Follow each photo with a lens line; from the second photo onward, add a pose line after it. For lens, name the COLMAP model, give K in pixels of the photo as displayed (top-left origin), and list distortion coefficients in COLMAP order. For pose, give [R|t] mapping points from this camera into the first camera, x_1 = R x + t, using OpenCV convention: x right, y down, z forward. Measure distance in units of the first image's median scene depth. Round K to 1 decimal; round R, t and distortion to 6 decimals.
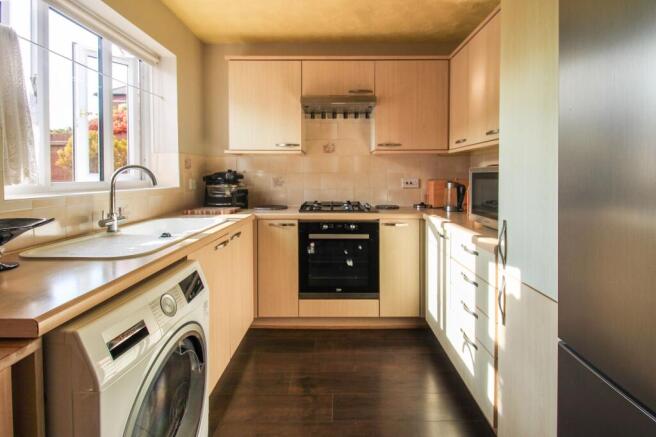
lens RADIAL K [[323.6, 0, 330.8], [0, 323.6, 180.4], [0, 0, 1]] dist [0.003326, 0.000182]
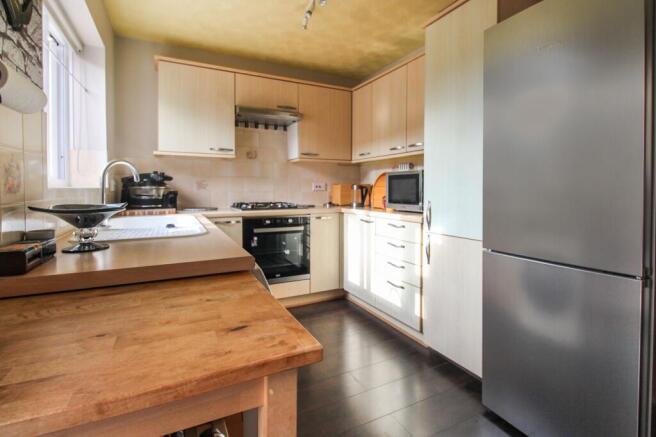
lens RADIAL K [[319.0, 0, 327.4], [0, 319.0, 191.8], [0, 0, 1]] dist [-0.002308, -0.000430]
pose [[0.890509, -0.000779, 0.454965, -0.305819], [0.003183, 0.999985, -0.004518, 0.037132], [-0.454954, 0.005471, 0.890498, -0.098972]]
